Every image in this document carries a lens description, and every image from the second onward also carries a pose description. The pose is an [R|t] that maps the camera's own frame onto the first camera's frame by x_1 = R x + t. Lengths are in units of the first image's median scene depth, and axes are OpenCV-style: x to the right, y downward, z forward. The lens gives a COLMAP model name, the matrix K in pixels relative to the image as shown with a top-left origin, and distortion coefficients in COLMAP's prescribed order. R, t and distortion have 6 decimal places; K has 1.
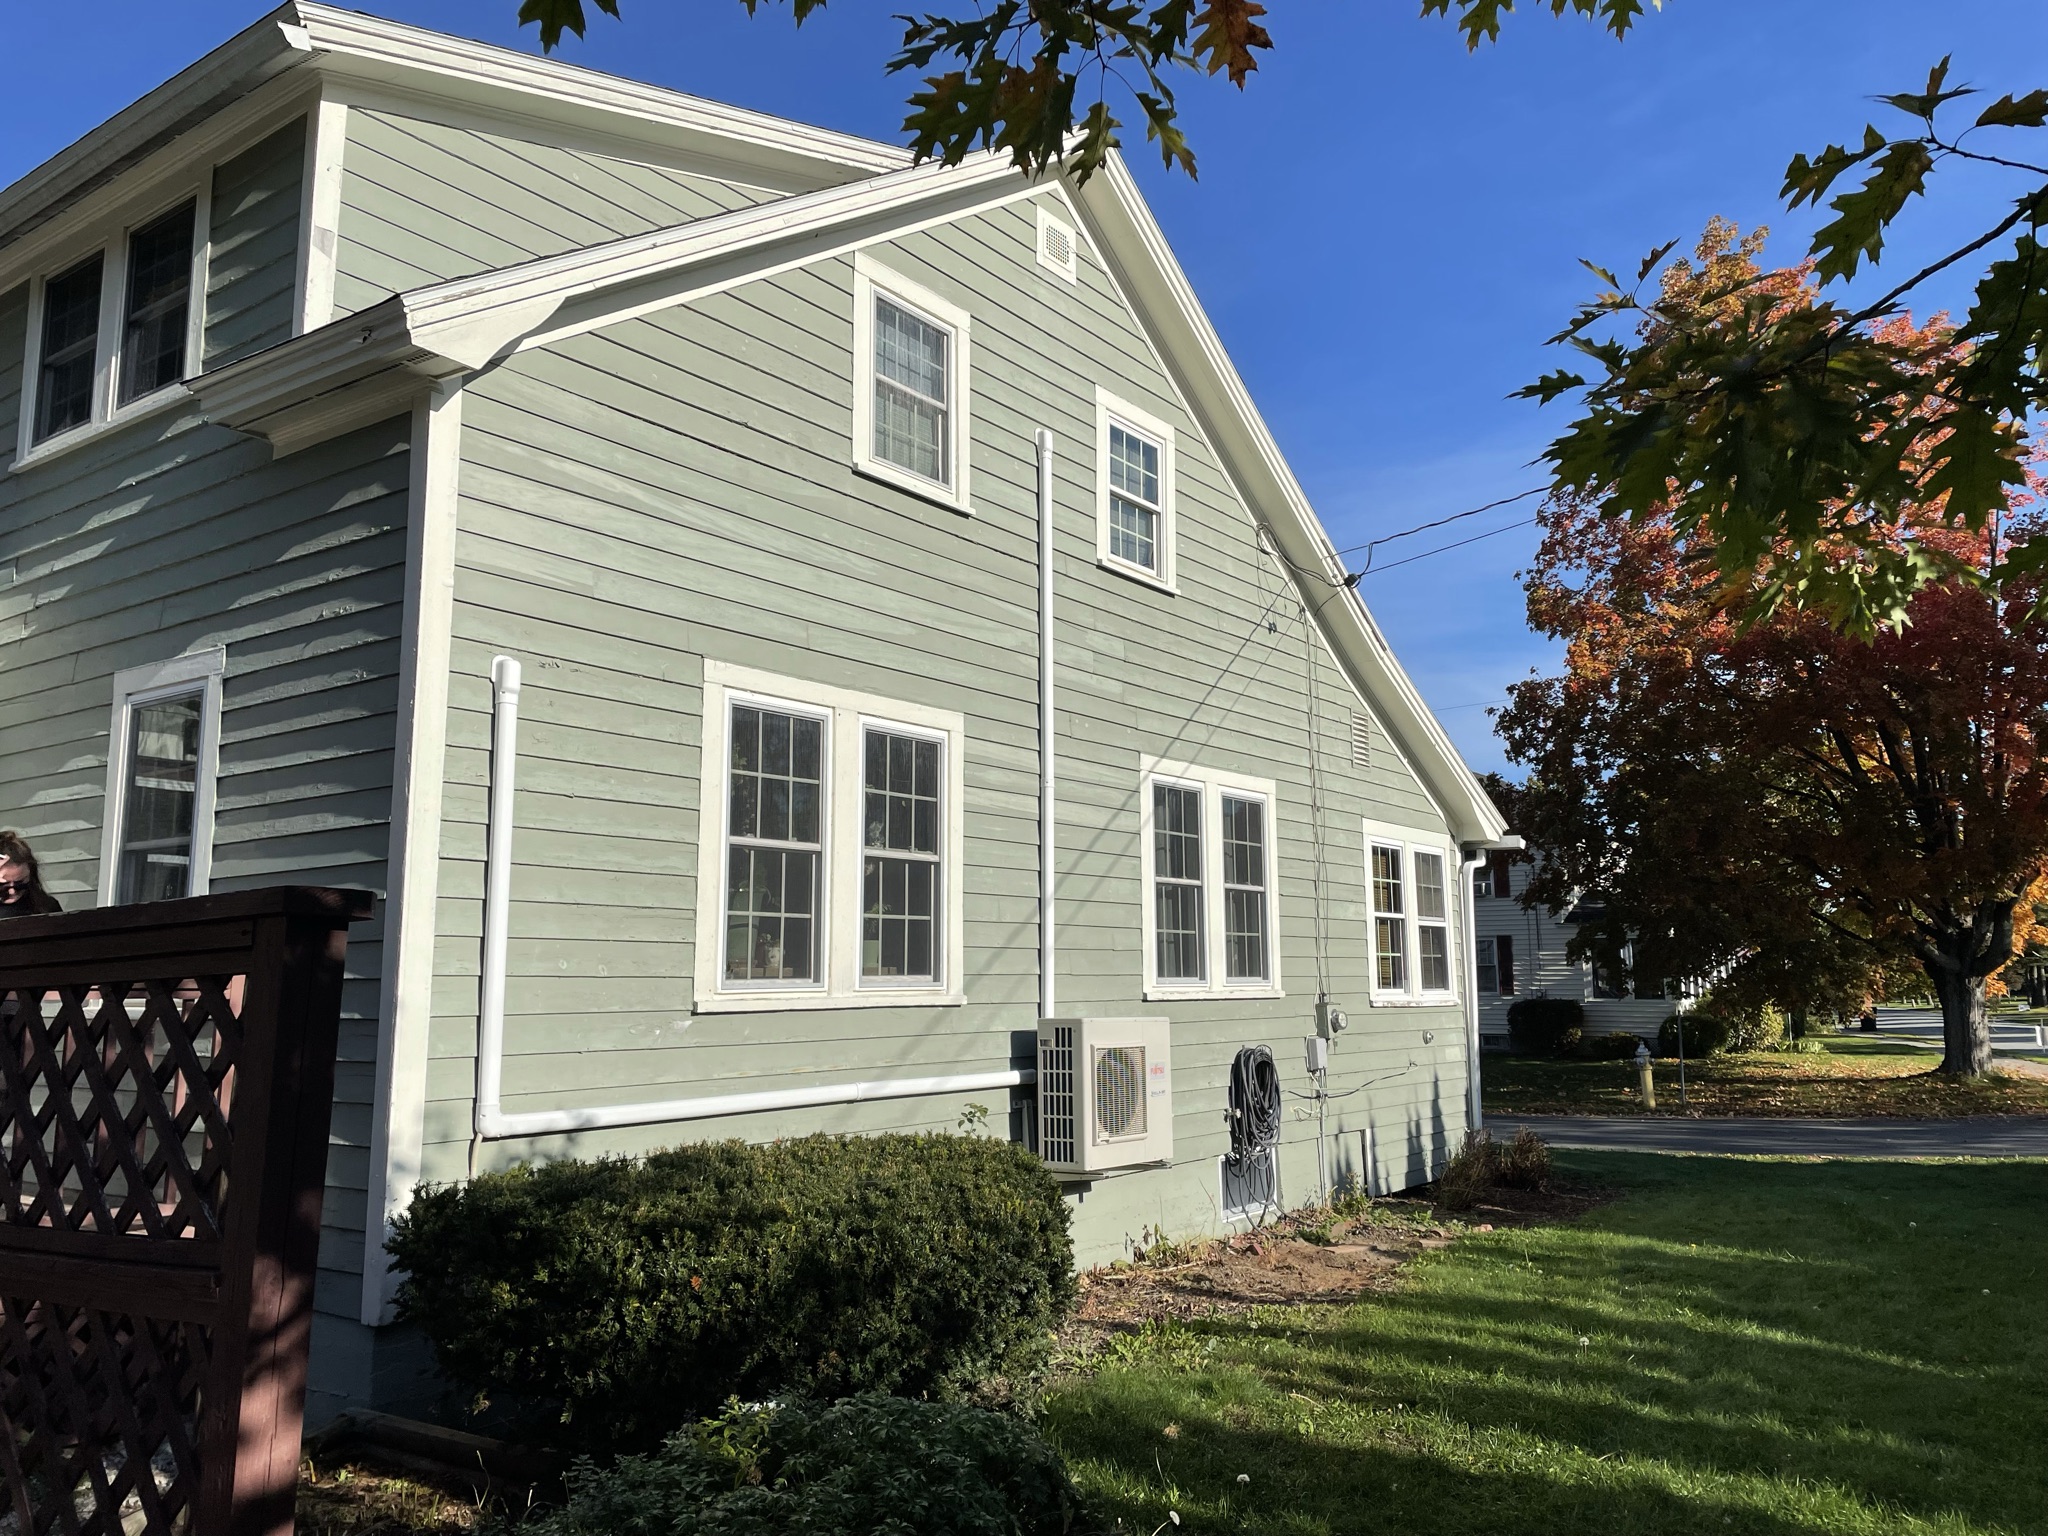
lens RADIAL K [[1554.8, 0, 1024.5], [0, 1554.8, 686.4], [0, 0, 1]] dist [0.009694, 0.003856]
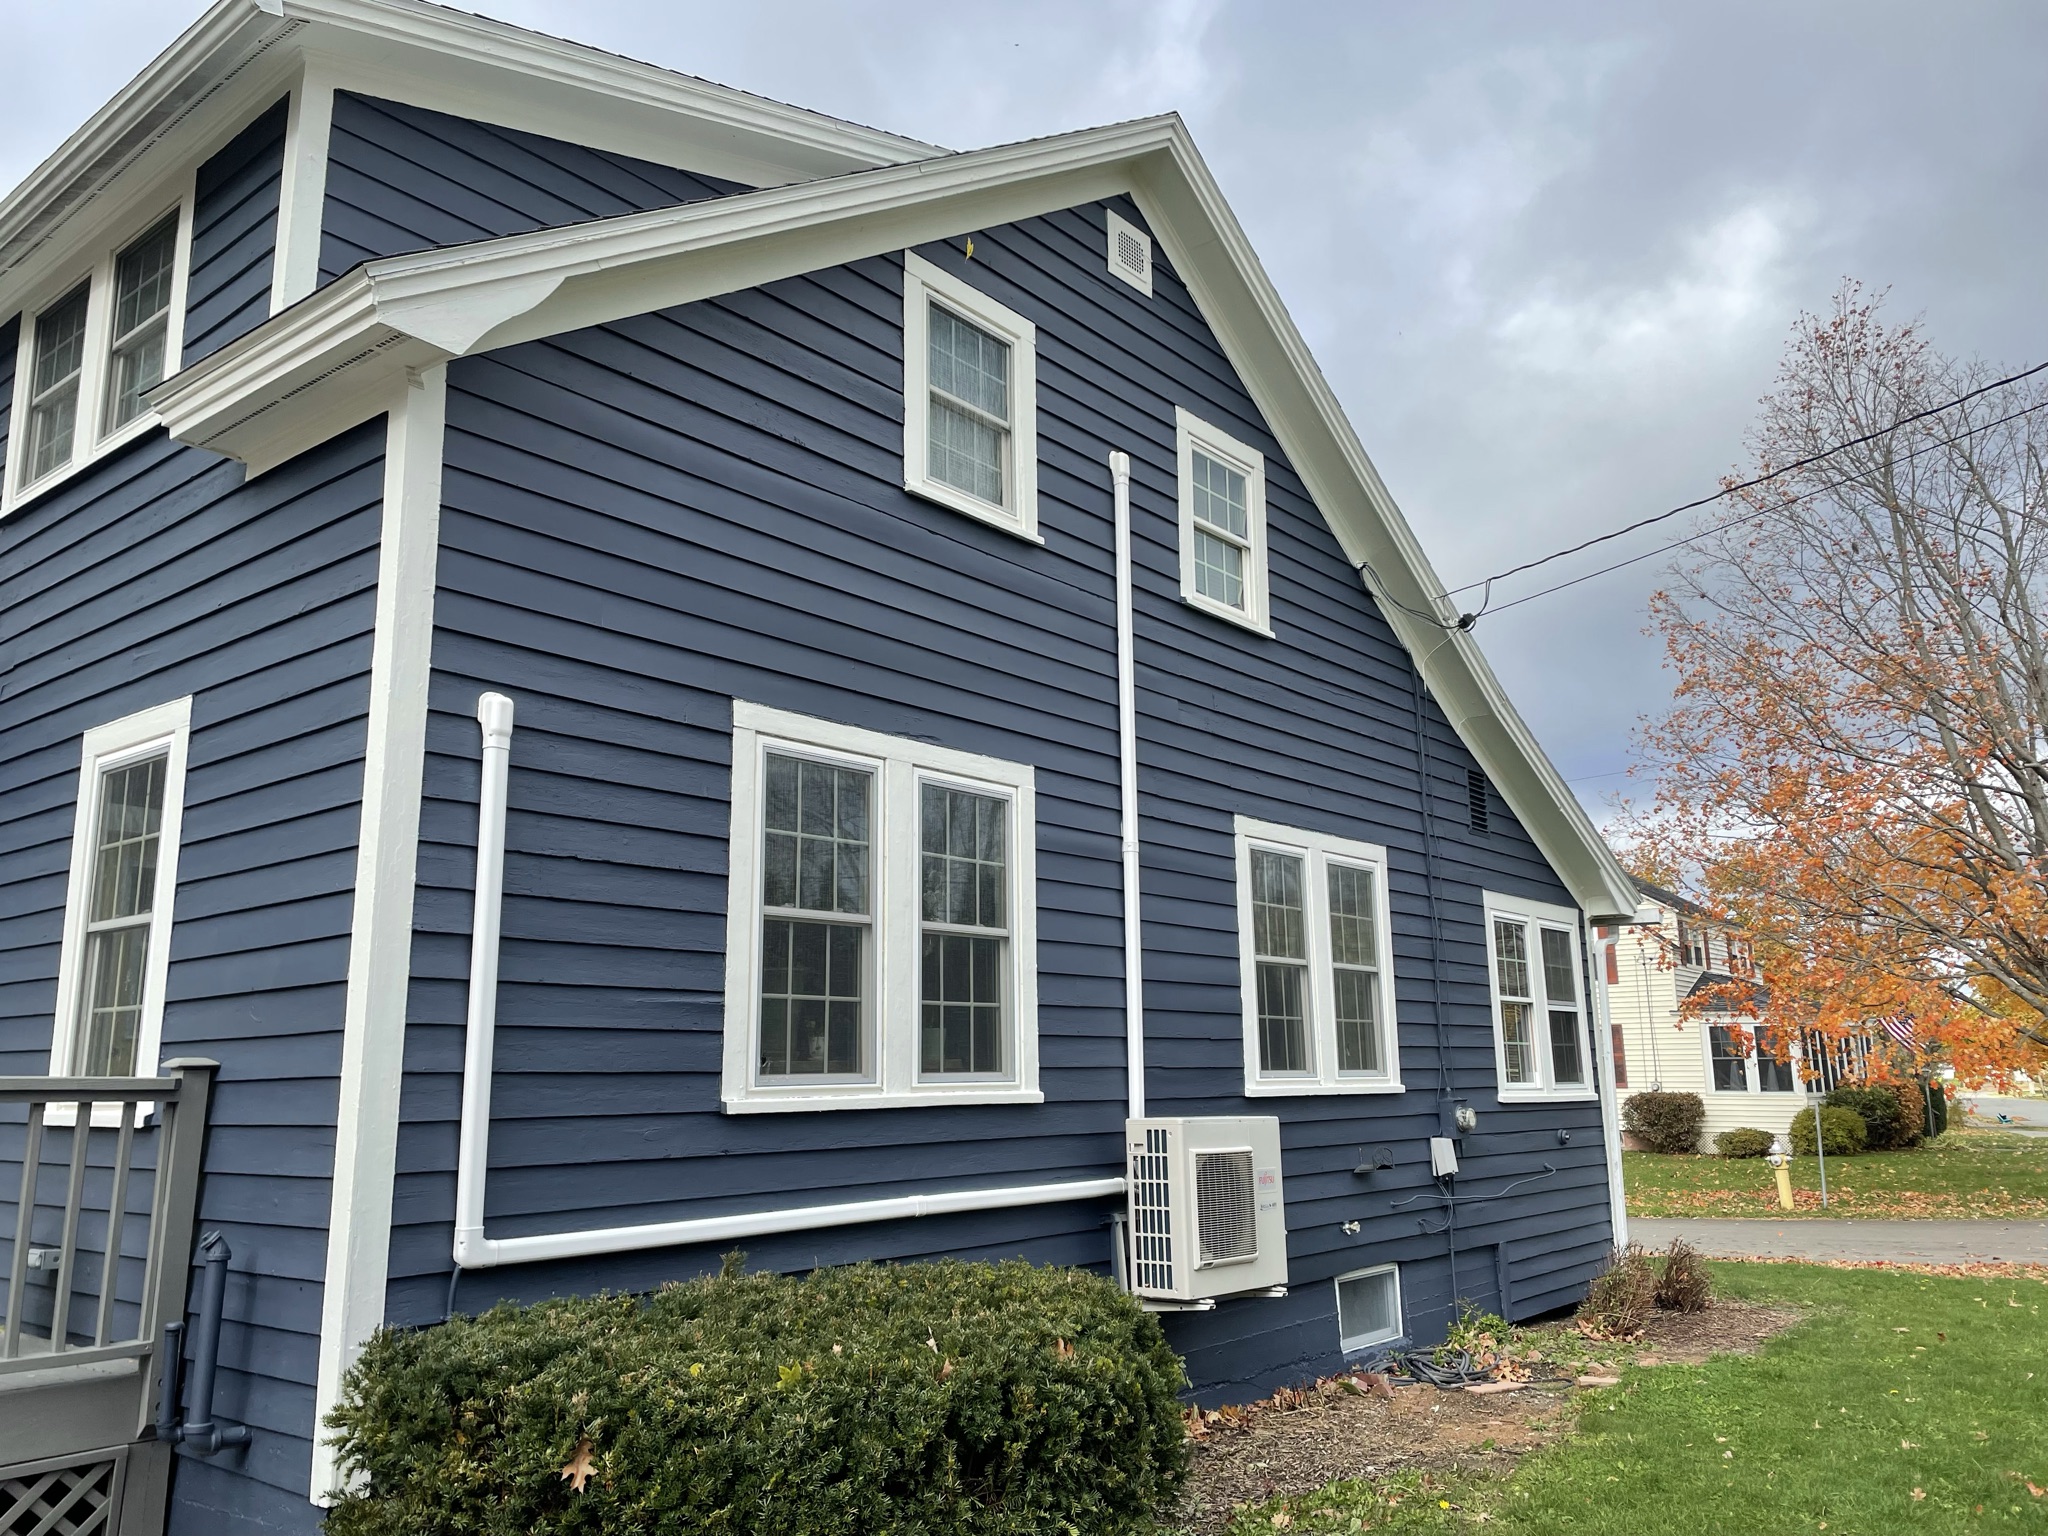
lens RADIAL K [[1538.5, 0, 1022.5], [0, 1538.5, 763.2], [0, 0, 1]] dist [-0.007674, -0.004074]
pose [[0.999247, -0.010935, -0.037231, -0.013204], [0.010416, 0.999846, -0.014092, 0.026353], [0.037380, 0.013694, 0.999207, 0.135556]]
